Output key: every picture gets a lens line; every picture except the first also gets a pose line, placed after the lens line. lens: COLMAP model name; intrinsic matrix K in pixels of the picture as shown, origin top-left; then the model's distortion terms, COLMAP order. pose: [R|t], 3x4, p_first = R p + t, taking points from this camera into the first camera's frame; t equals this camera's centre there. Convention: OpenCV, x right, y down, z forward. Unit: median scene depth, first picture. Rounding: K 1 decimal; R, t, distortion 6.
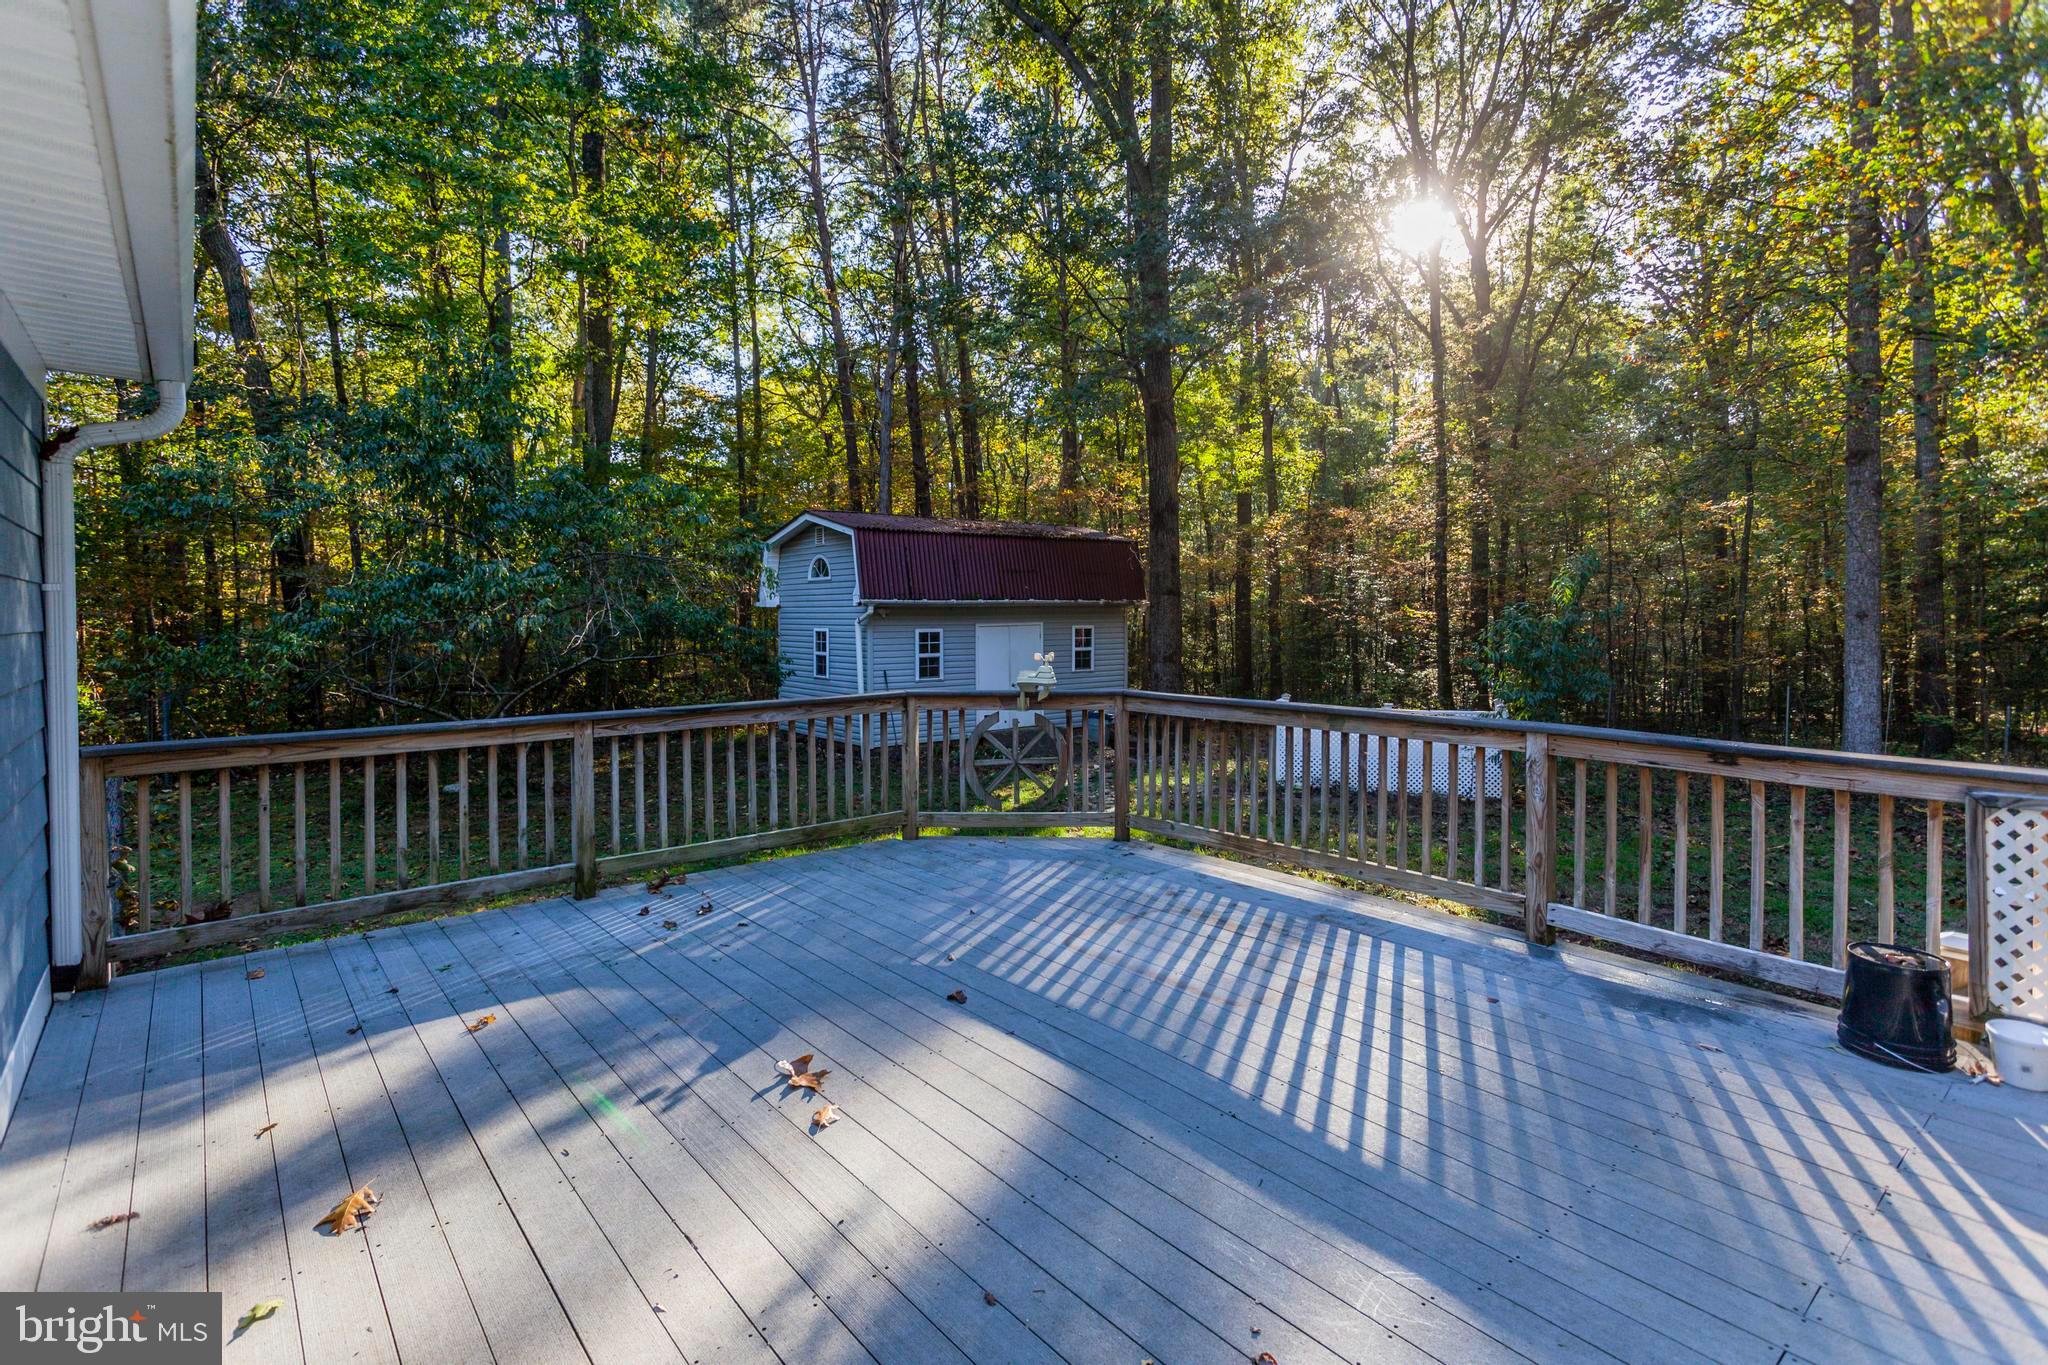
lens RADIAL K [[977.8, 0, 1022.1], [0, 977.8, 612.4], [0, 0, 1]] dist [0.004502, 0.000685]
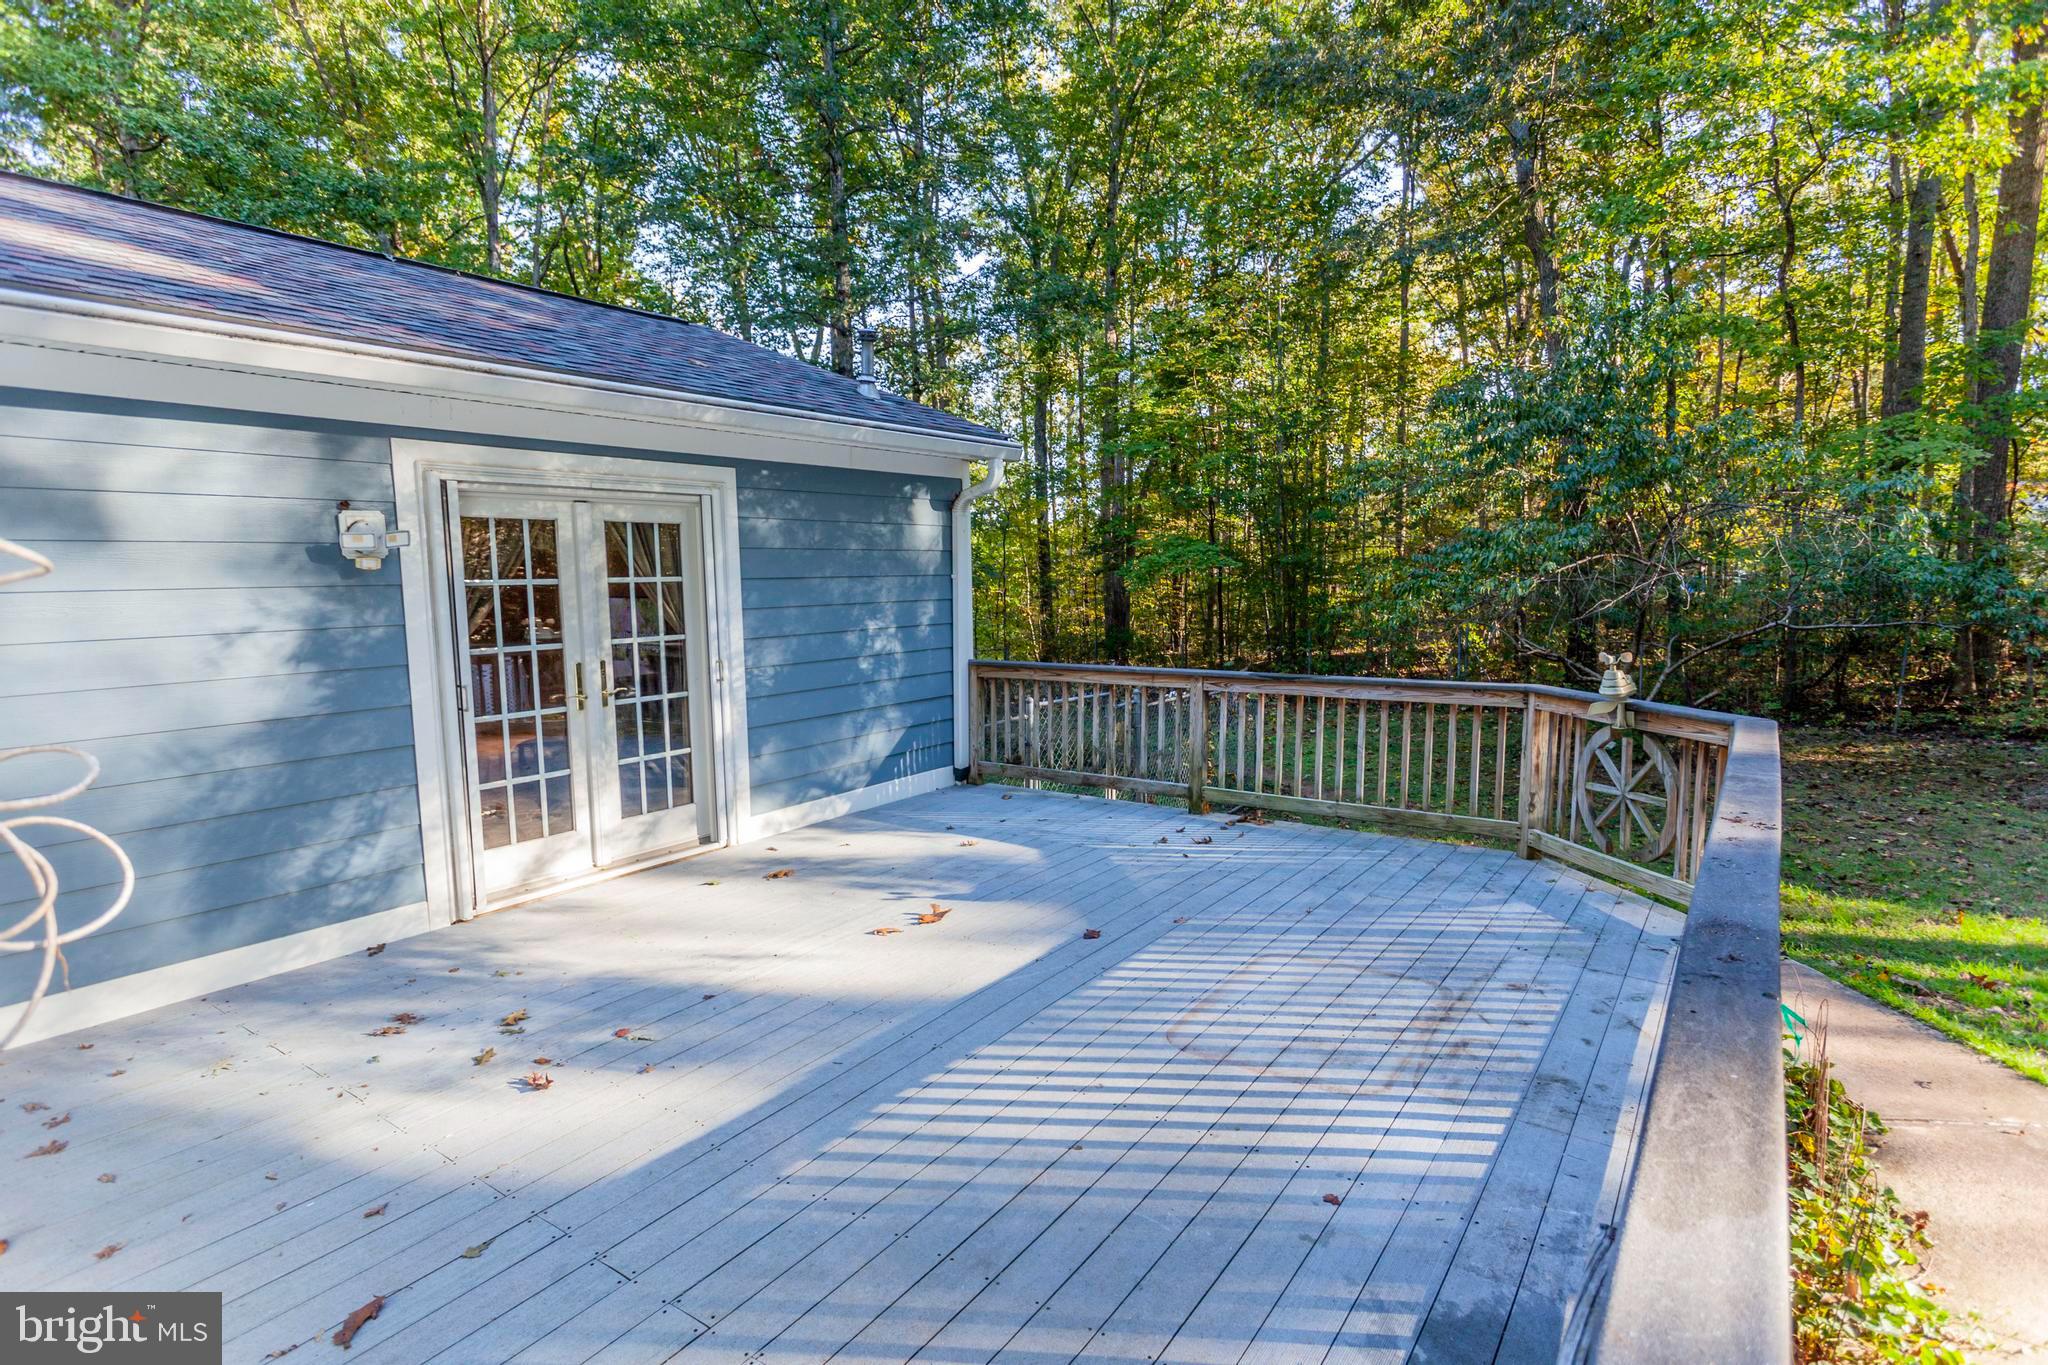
lens RADIAL K [[1008.1, 0, 1016.5], [0, 1008.1, 683.6], [0, 0, 1]] dist [0.006529, -0.002128]
pose [[0.278536, 0.105085, -0.954660, 1.028329], [0.003779, 0.993869, 0.110504, -0.031428], [0.960418, -0.034387, 0.276431, 0.605704]]
